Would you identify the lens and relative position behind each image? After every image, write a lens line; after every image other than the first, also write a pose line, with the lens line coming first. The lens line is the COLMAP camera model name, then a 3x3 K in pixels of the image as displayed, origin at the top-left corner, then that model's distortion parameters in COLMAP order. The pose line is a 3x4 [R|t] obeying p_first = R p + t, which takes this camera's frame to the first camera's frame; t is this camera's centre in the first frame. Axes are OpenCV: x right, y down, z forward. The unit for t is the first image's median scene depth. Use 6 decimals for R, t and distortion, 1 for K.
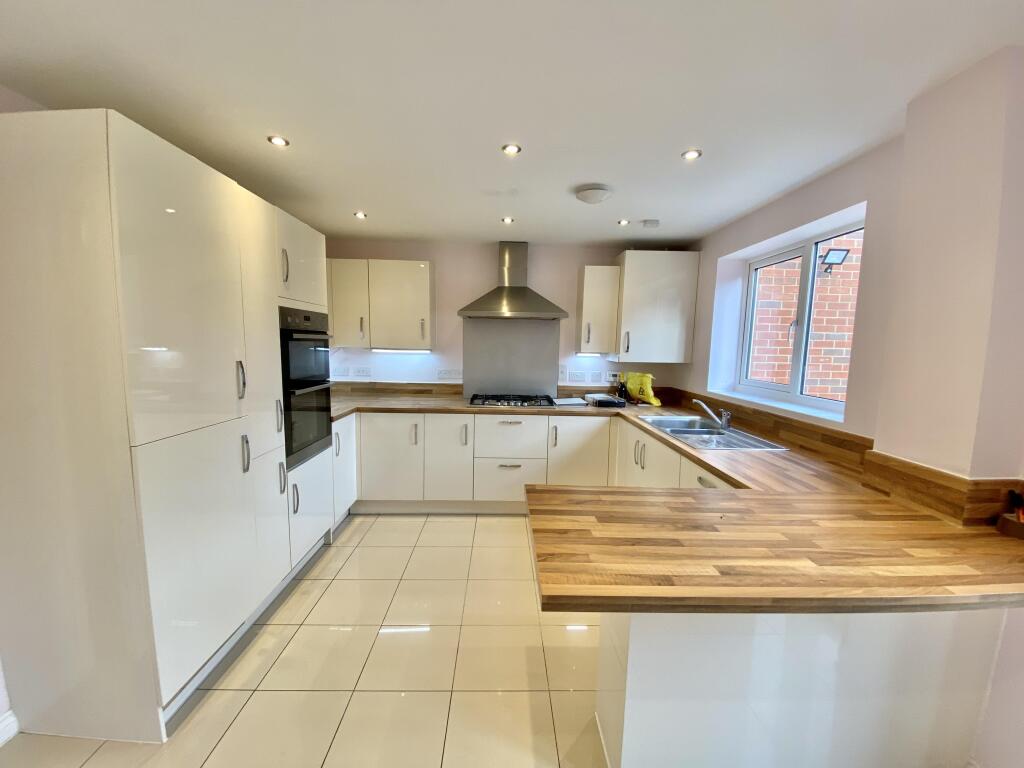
lens RADIAL K [[378.5, 0, 512.0], [0, 378.5, 384.0], [0, 0, 1]] dist [0.019457, -0.011253]
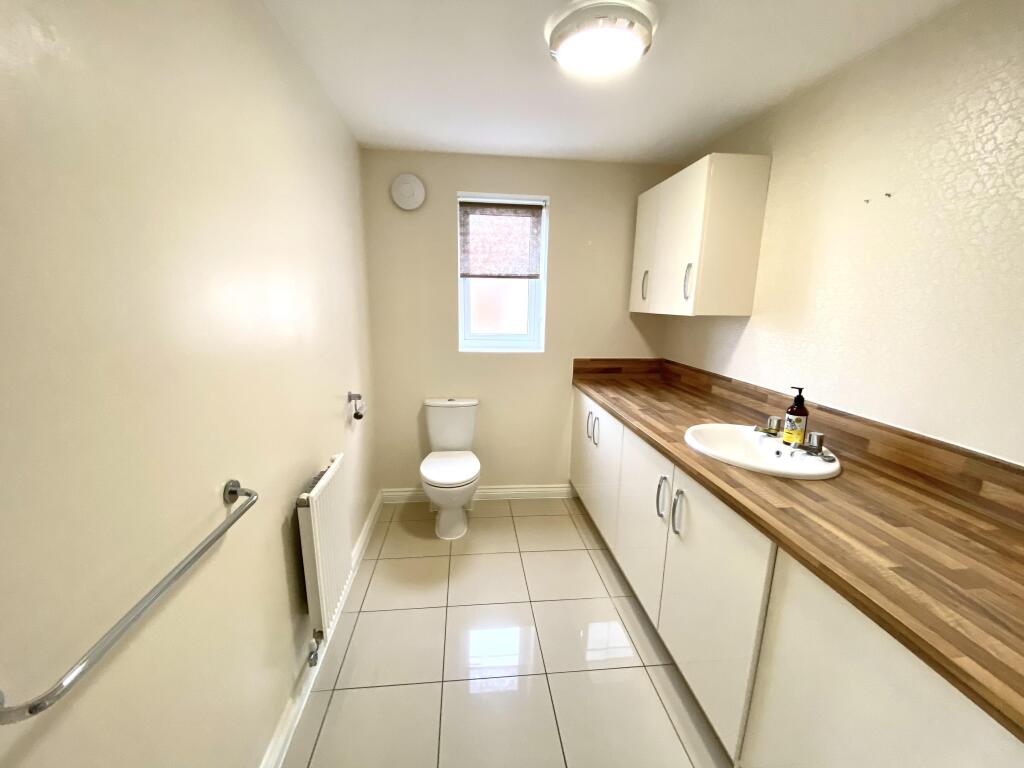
lens RADIAL K [[411.6, 0, 512.0], [0, 411.6, 384.0], [0, 0, 1]] dist [0.023450, -0.016976]
pose [[0.098520, 0.187894, -0.977236, 0.992787], [-0.125281, 0.976542, 0.175130, 0.035569], [0.987218, 0.105175, 0.119749, 0.061233]]
